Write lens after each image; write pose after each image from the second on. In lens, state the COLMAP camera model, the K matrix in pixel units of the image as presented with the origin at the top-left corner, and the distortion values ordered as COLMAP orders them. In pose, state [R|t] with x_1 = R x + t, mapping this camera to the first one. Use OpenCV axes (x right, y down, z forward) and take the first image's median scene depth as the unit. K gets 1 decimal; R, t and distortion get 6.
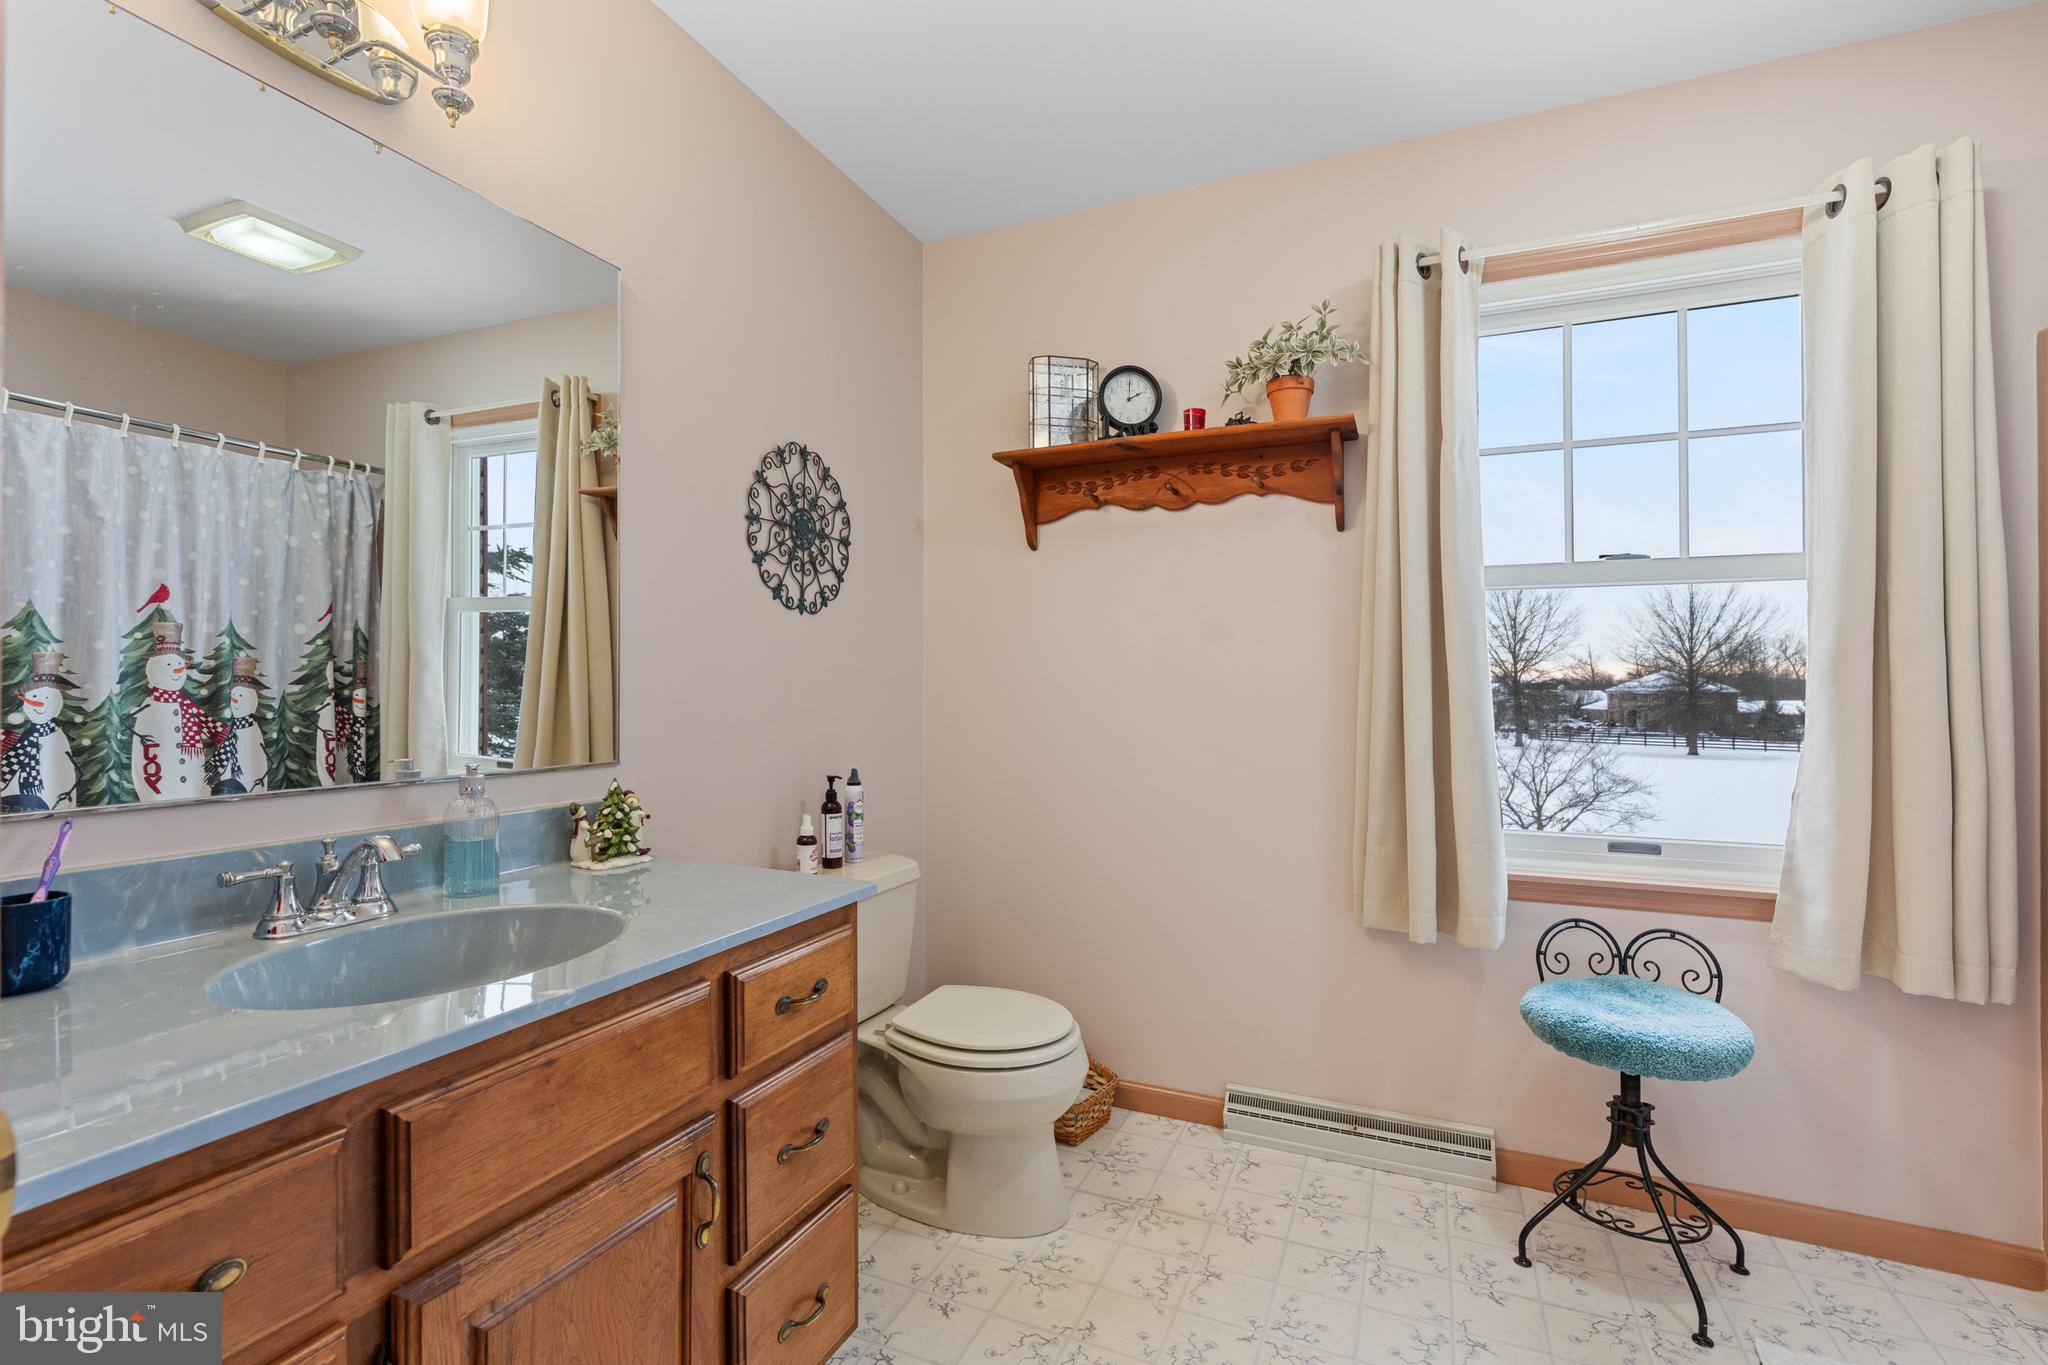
lens RADIAL K [[927.2, 0, 1026.1], [0, 927.2, 657.0], [0, 0, 1]] dist [-0.005925, 0.002159]
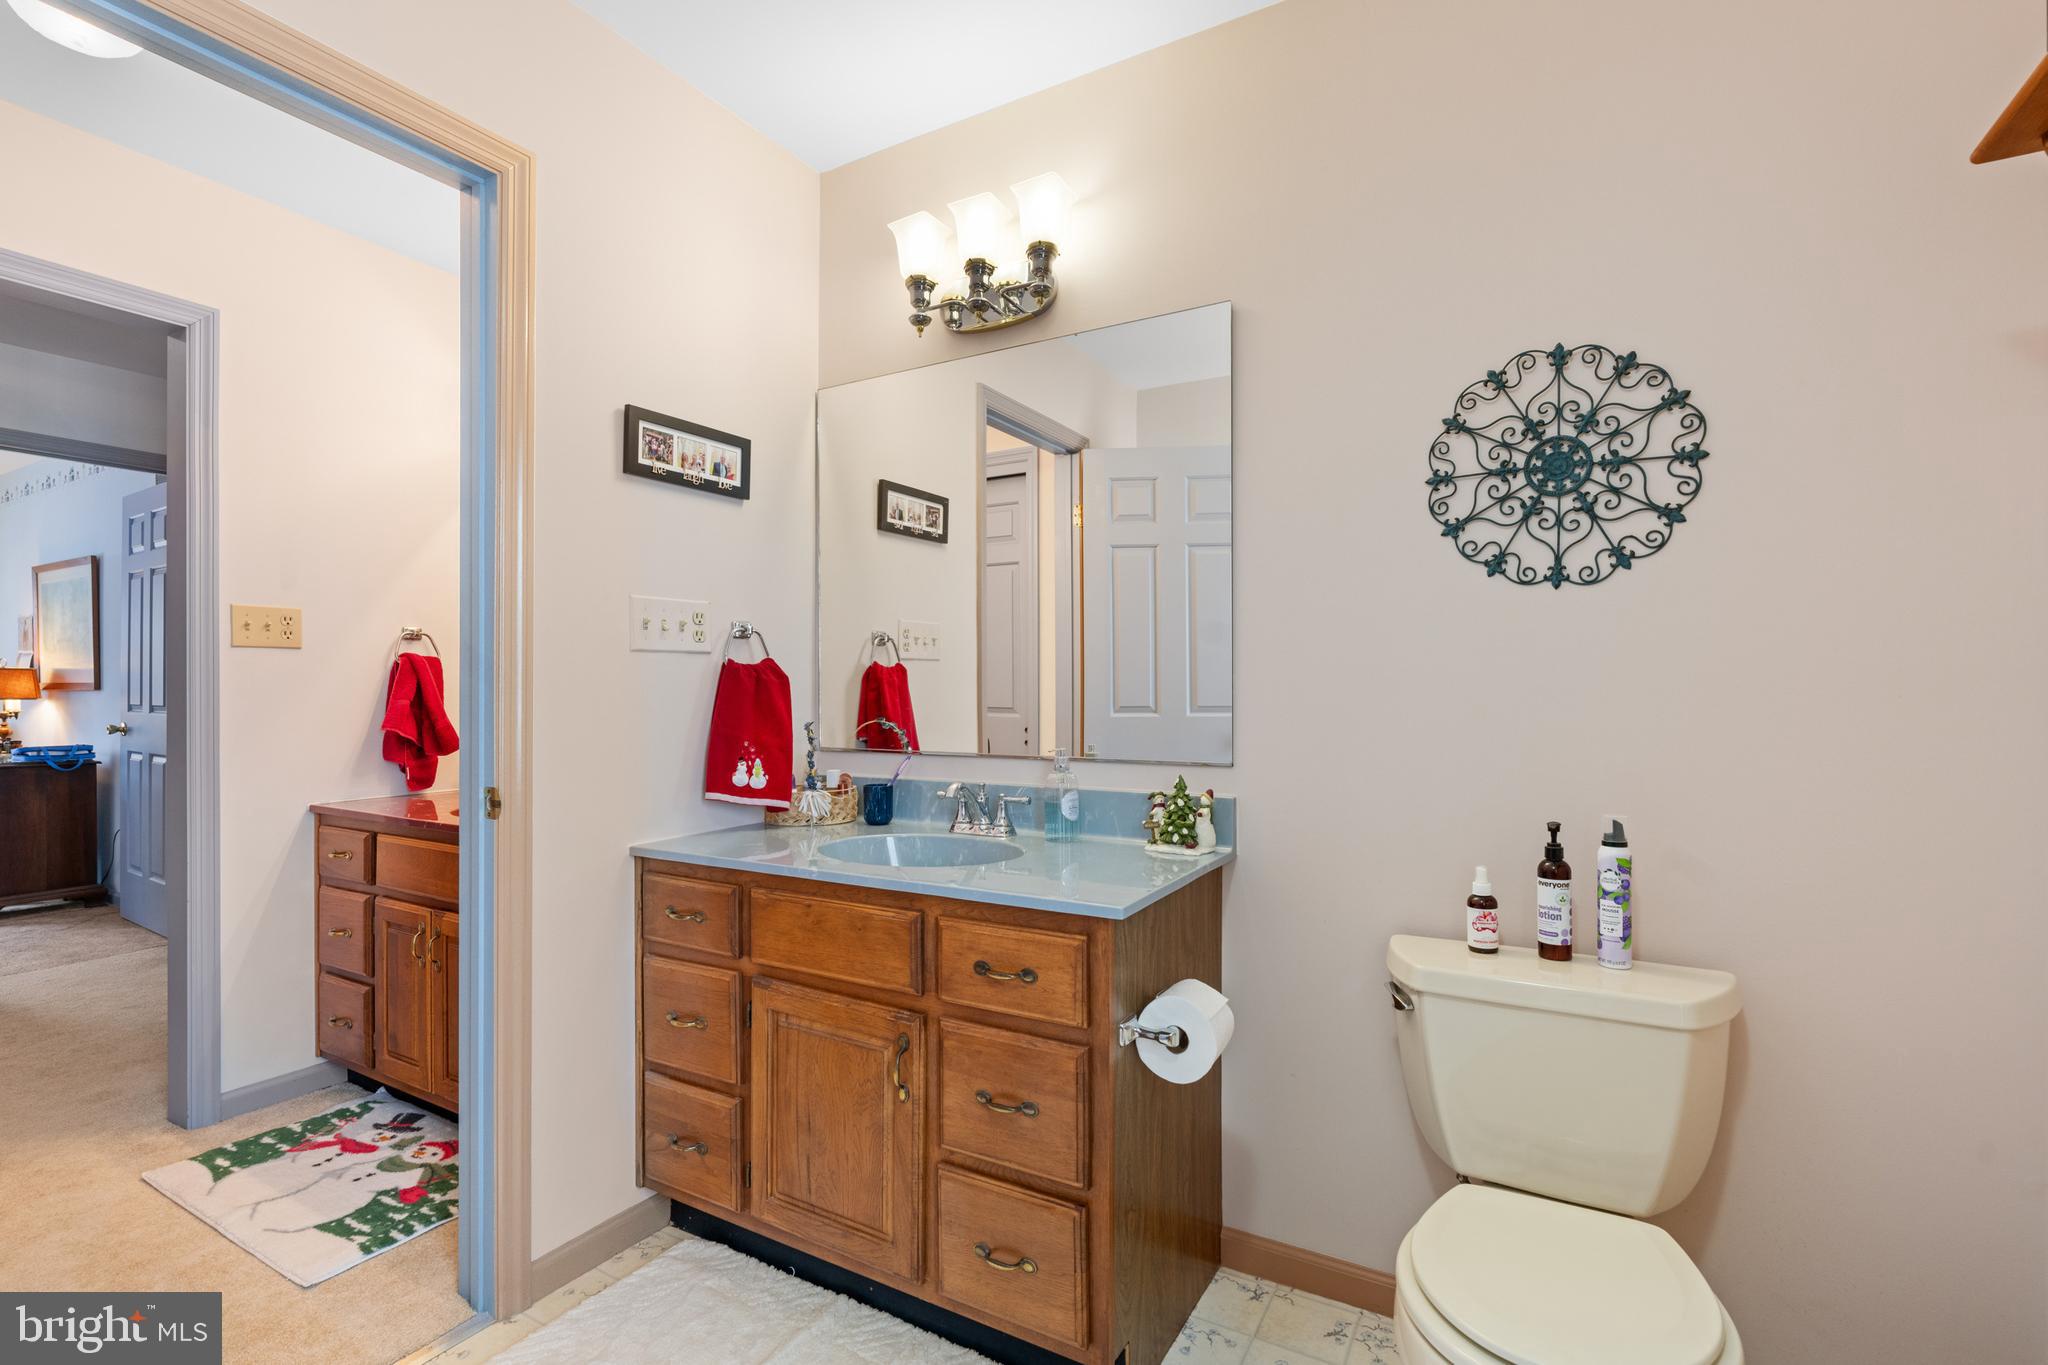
lens RADIAL K [[941.2, 0, 1020.2], [0, 941.2, 699.3], [0, 0, 1]] dist [-0.002421, 0.000417]
pose [[-0.115448, -0.003807, -0.993306, 0.517981], [0.029277, 0.999545, -0.007233, 0.031075], [0.992882, -0.029916, -0.115284, 0.690912]]
